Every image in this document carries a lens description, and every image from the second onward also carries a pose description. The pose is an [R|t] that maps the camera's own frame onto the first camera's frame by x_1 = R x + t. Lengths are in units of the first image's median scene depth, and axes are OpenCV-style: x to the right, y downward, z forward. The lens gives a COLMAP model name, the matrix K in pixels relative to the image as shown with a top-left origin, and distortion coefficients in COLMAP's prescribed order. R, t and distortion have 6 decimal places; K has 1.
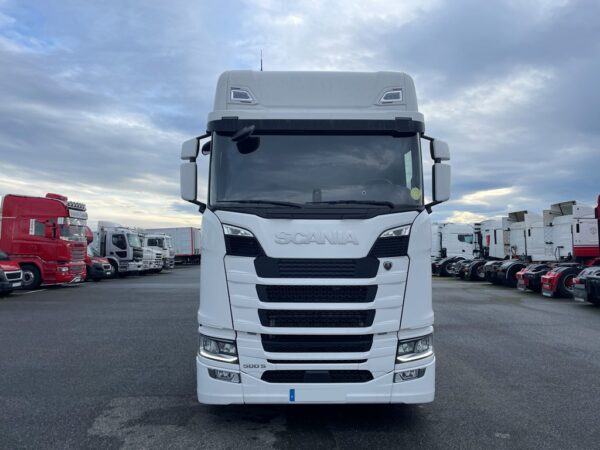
lens RADIAL K [[450.1, 0, 304.7], [0, 450.1, 227.2], [0, 0, 1]] dist [0.092719, -0.114373]
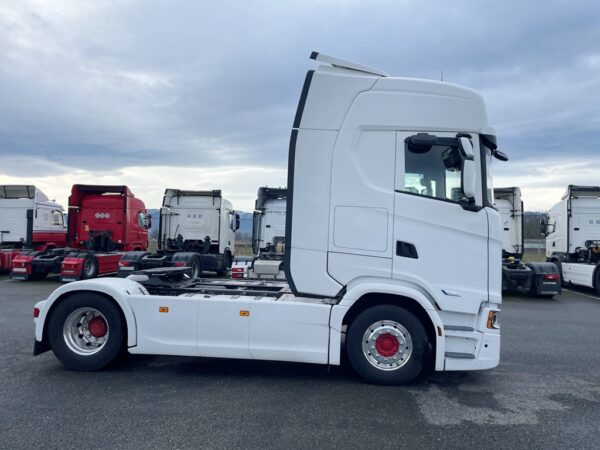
lens RADIAL K [[447.8, 0, 305.8], [0, 447.8, 233.7], [0, 0, 1]] dist [0.084166, -0.112270]
pose [[0.105148, 0.015531, 0.994335, -1.563336], [-0.065965, 0.997785, -0.008610, 0.074736], [-0.992266, -0.064686, 0.105940, 1.497909]]
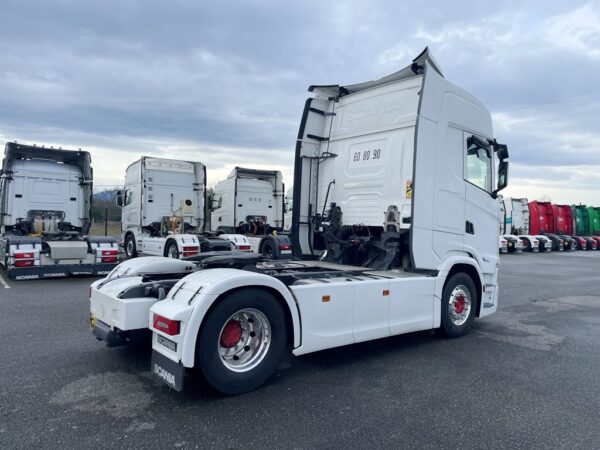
lens RADIAL K [[450.1, 0, 304.7], [0, 450.1, 227.2], [0, 0, 1]] dist [0.092719, -0.114373]
pose [[-0.626199, -0.023831, 0.779299, -1.140587], [-0.059023, 0.998113, -0.016906, 0.154471], [-0.777426, -0.056583, -0.626424, 2.883231]]
